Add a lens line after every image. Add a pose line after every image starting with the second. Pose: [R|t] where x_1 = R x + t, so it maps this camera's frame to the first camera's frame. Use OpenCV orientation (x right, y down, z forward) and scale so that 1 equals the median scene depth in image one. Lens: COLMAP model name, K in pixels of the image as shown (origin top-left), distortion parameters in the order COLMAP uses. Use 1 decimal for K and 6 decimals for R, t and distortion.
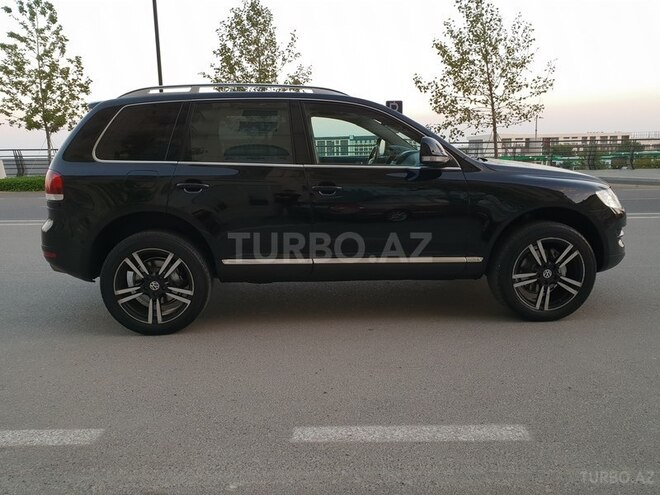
lens RADIAL K [[579.7, 0, 328.4], [0, 579.7, 248.7], [0, 0, 1]] dist [-0.050030, 0.095875]
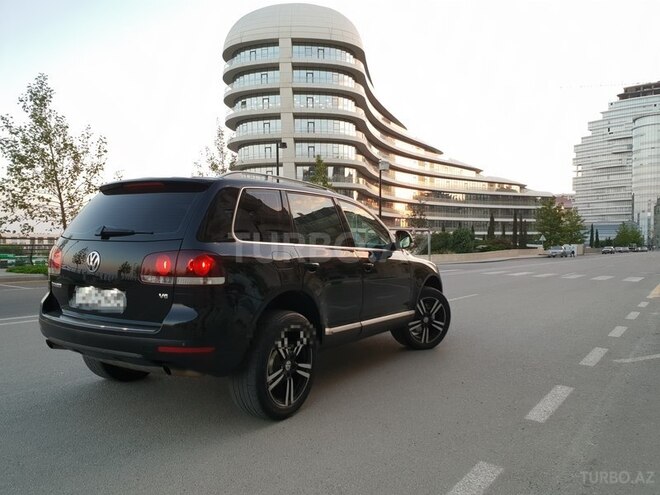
lens RADIAL K [[526.5, 0, 326.0], [0, 526.5, 248.4], [0, 0, 1]] dist [0.006544, -0.006679]
pose [[0.556673, 0.021367, 0.830457, -1.005147], [0.123027, 0.986526, -0.107850, -0.029337], [-0.821571, 0.162206, 0.546544, 0.399442]]
